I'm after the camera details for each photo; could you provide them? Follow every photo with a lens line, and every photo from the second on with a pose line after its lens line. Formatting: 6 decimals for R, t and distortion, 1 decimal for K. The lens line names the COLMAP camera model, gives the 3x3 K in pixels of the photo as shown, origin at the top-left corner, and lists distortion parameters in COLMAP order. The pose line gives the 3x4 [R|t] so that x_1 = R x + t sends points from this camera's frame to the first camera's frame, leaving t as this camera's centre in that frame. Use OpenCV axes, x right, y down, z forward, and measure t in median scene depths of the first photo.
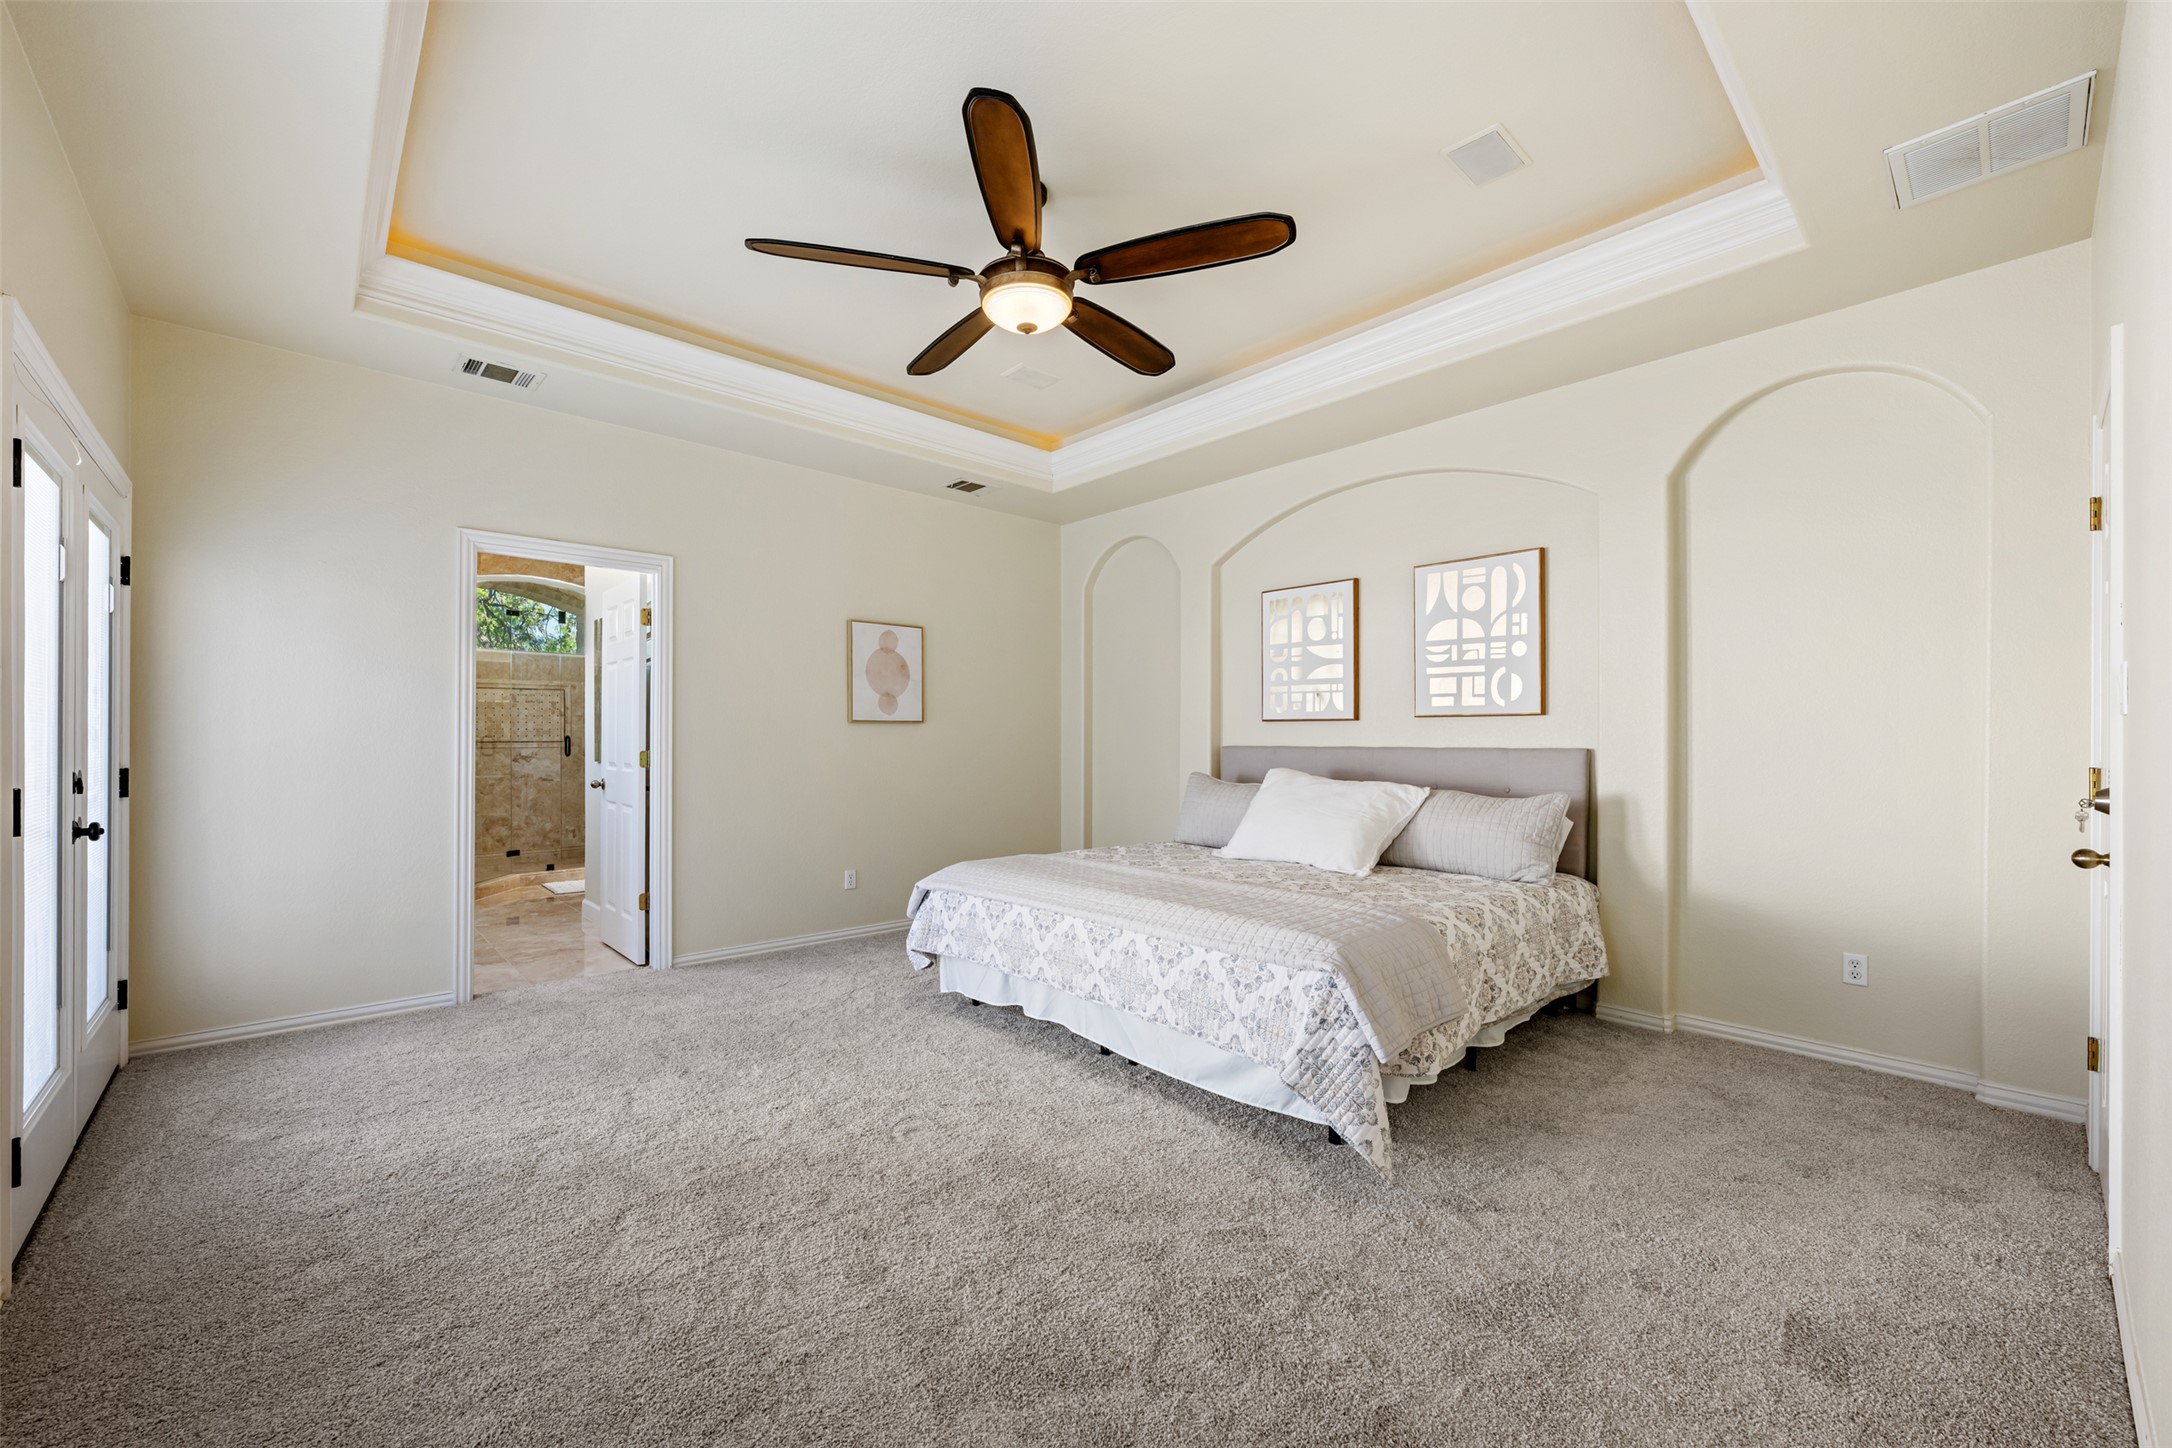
lens RADIAL K [[856.8, 0, 1086.7], [0, 856.8, 735.8], [0, 0, 1]] dist [-0.000649, -0.000098]
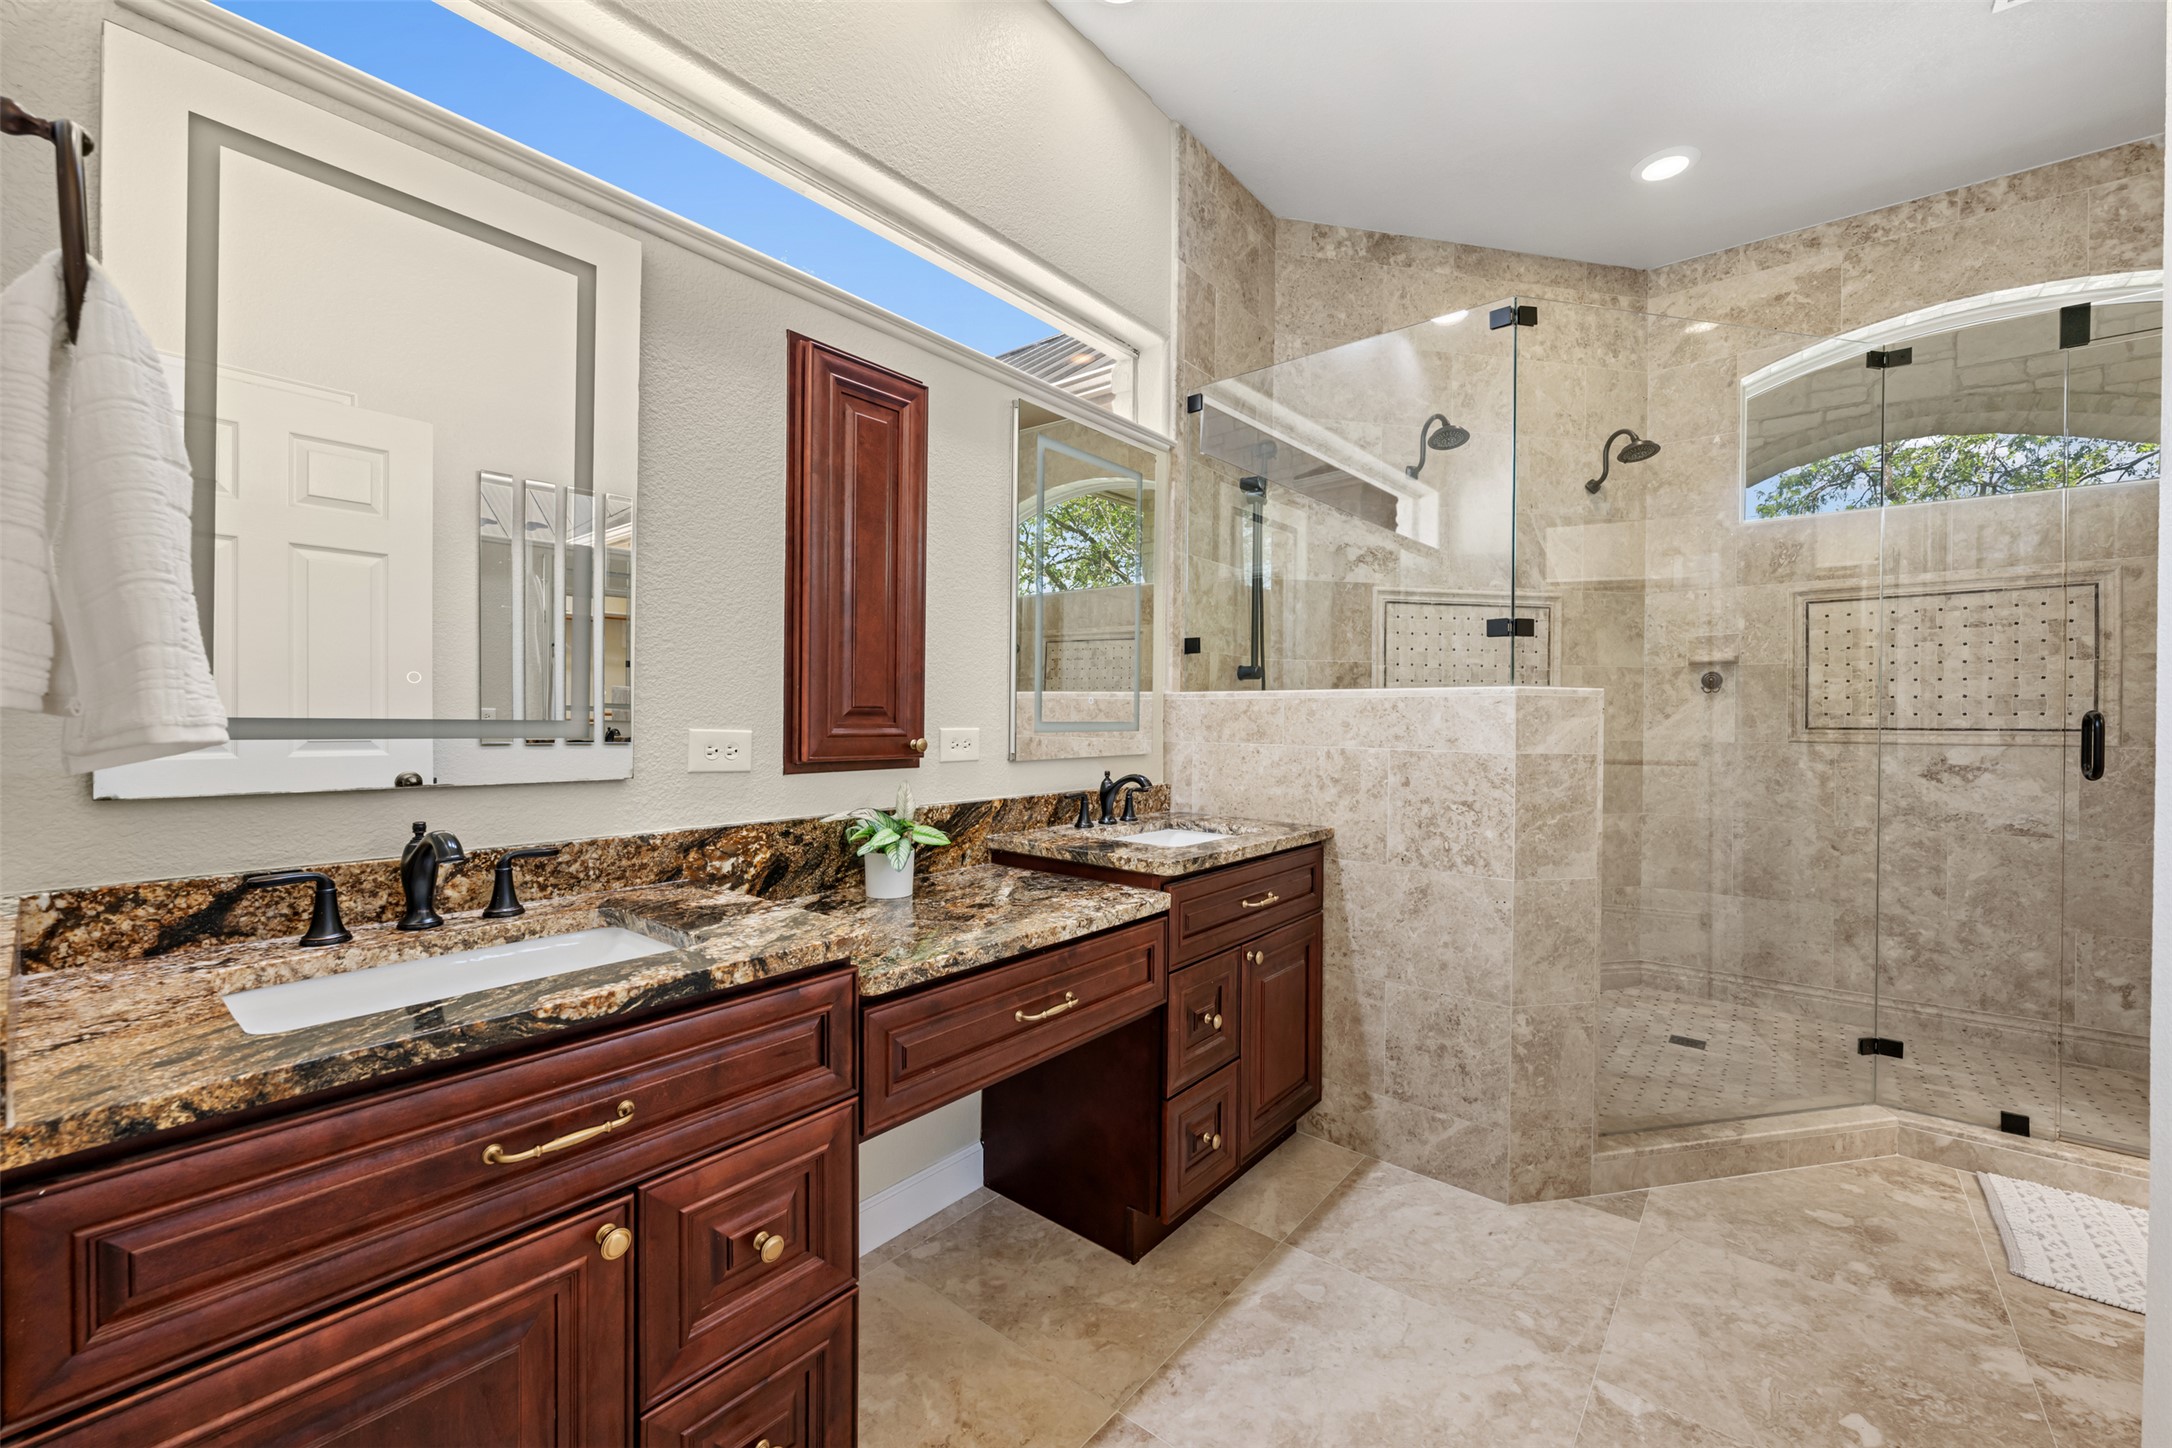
lens RADIAL K [[856.8, 0, 1083.6], [0, 856.8, 724.0], [0, 0, 1]] dist [-0.000649, -0.000098]
pose [[0.126795, 0.012426, -0.991851, -0.321789], [-0.001396, 0.999923, 0.012349, 0.000458], [0.991928, -0.000181, 0.126802, 0.557379]]
